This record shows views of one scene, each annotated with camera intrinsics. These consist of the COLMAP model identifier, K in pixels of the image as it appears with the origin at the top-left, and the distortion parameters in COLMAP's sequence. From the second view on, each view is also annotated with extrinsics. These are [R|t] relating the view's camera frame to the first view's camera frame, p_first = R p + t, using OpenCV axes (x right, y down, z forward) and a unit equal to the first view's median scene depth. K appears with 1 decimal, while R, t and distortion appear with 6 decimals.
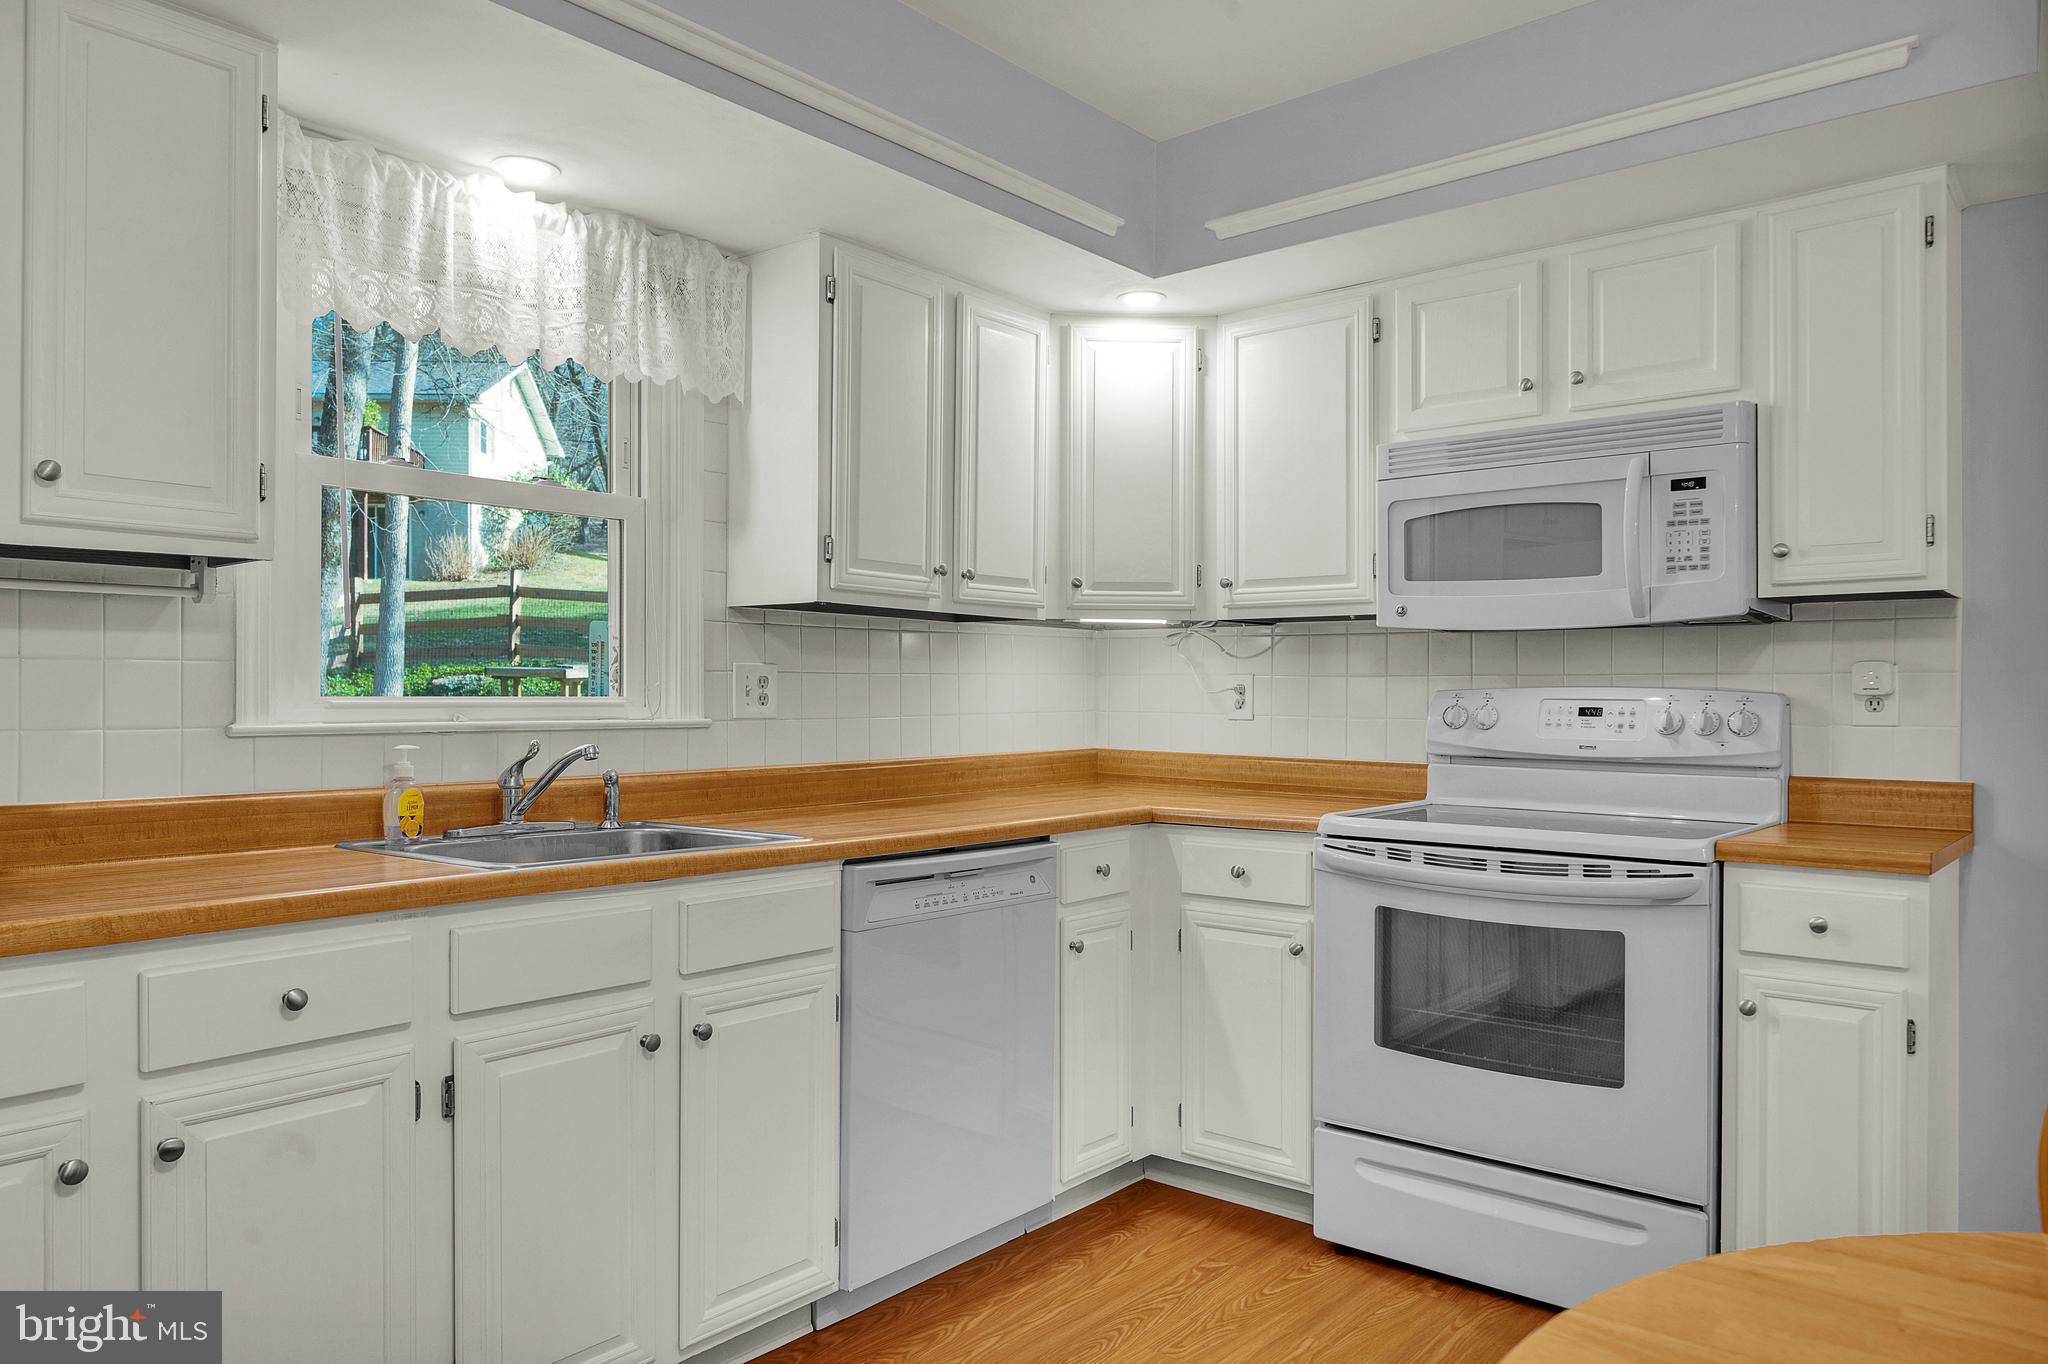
lens RADIAL K [[1381.5, 0, 1017.5], [0, 1381.5, 696.0], [0, 0, 1]] dist [0.027014, -0.012319]
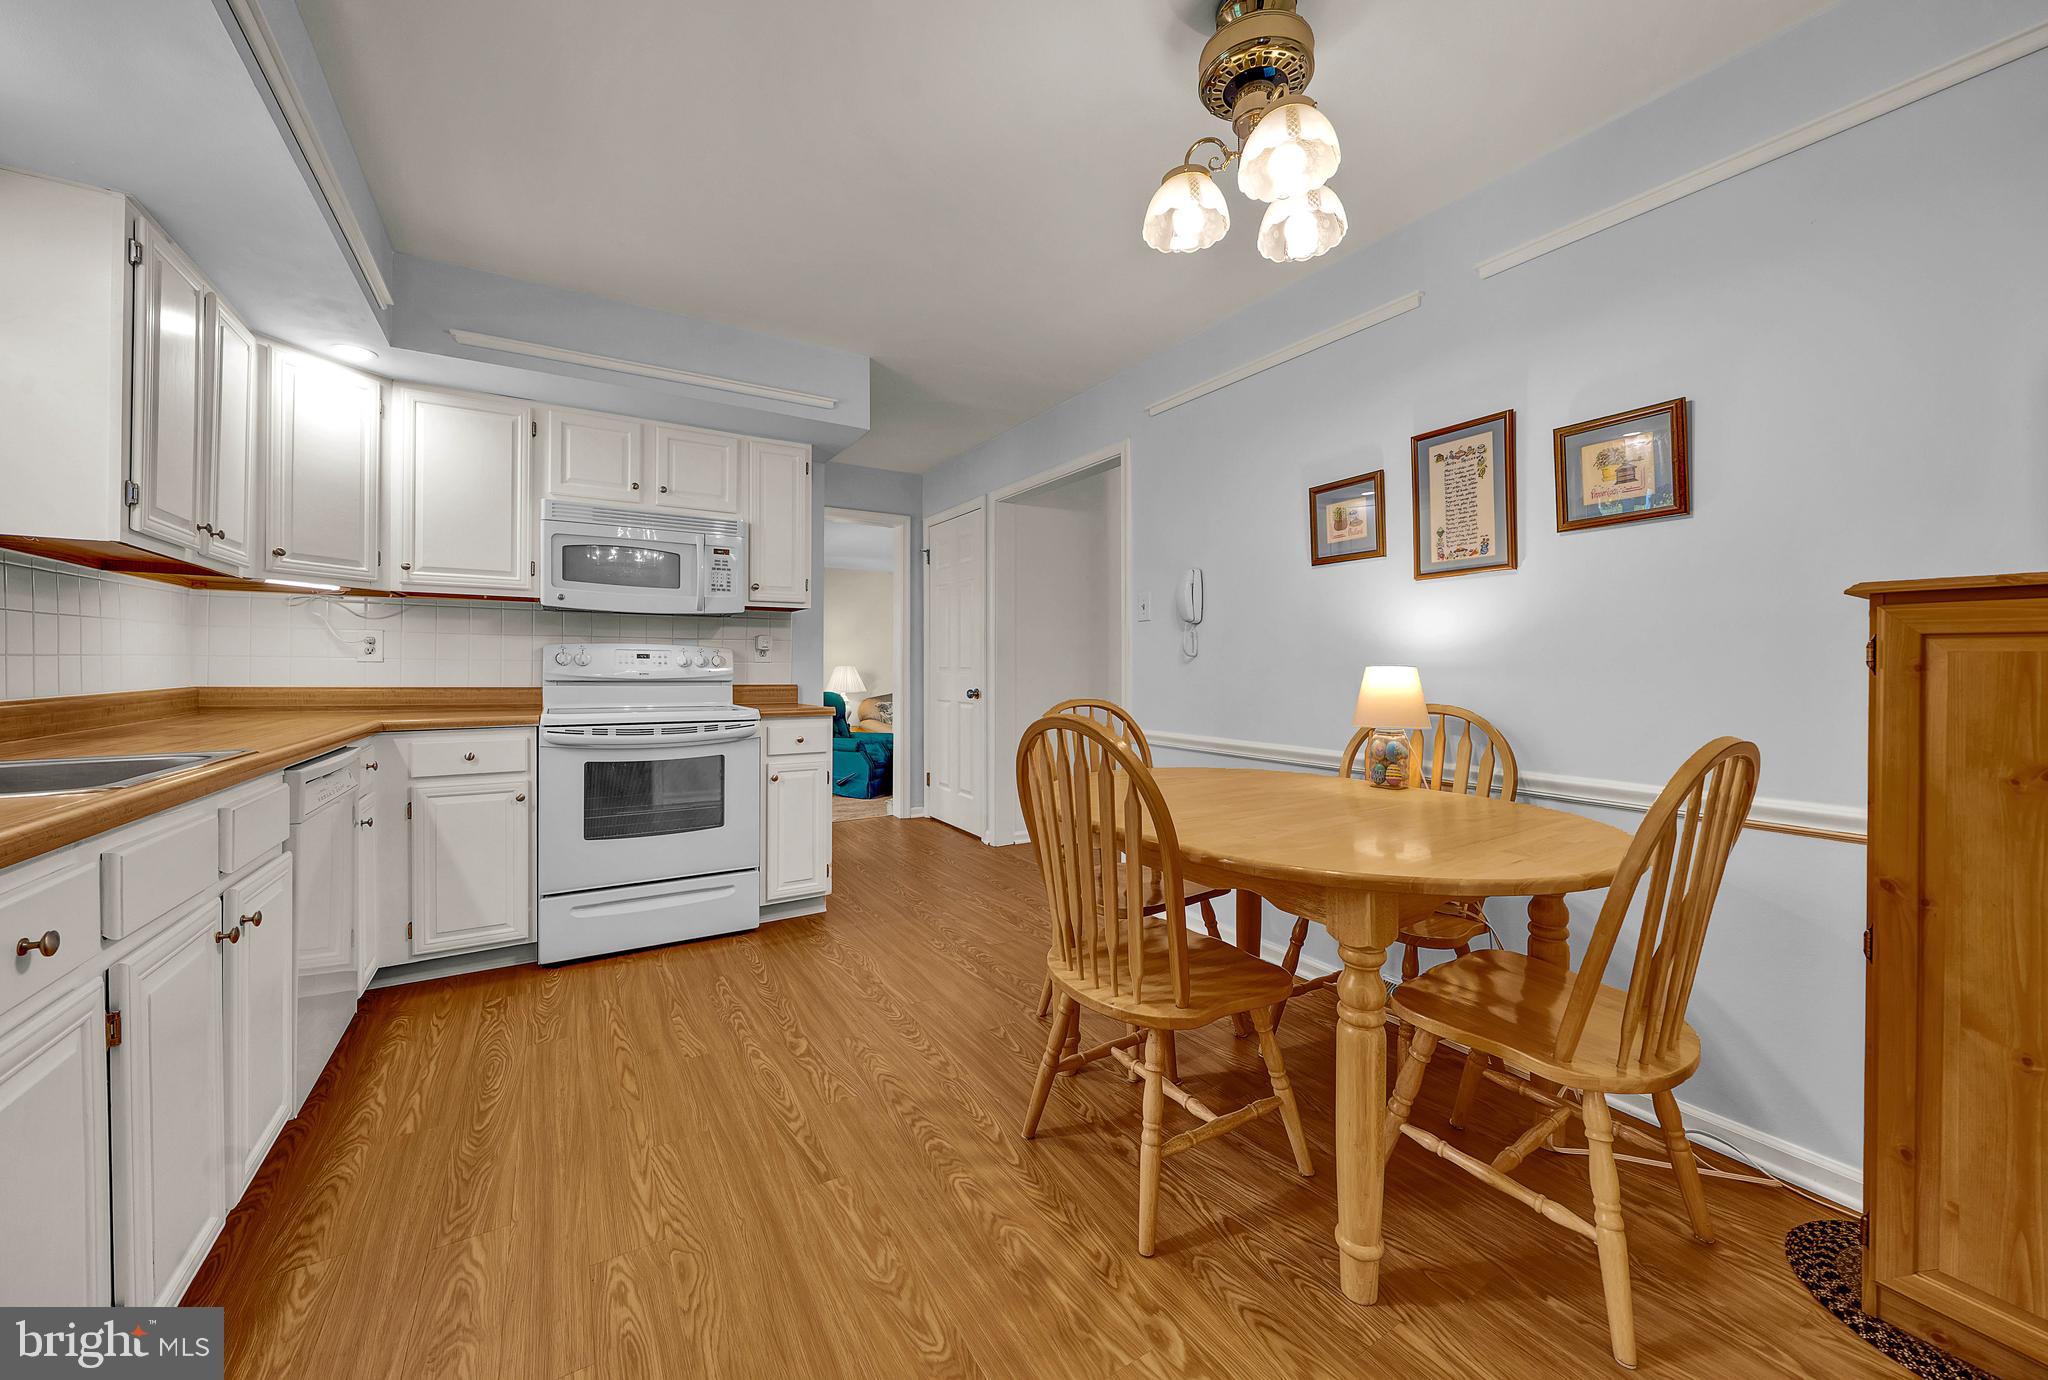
lens RADIAL K [[757.6, 0, 1010.2], [0, 757.6, 668.2], [0, 0, 1]] dist [-0.000491, 0.000039]
pose [[0.321862, -0.002444, 0.946784, -0.460412], [-0.002599, 0.999991, 0.003465, 0.024358], [-0.946783, -0.003576, 0.321852, 0.160761]]
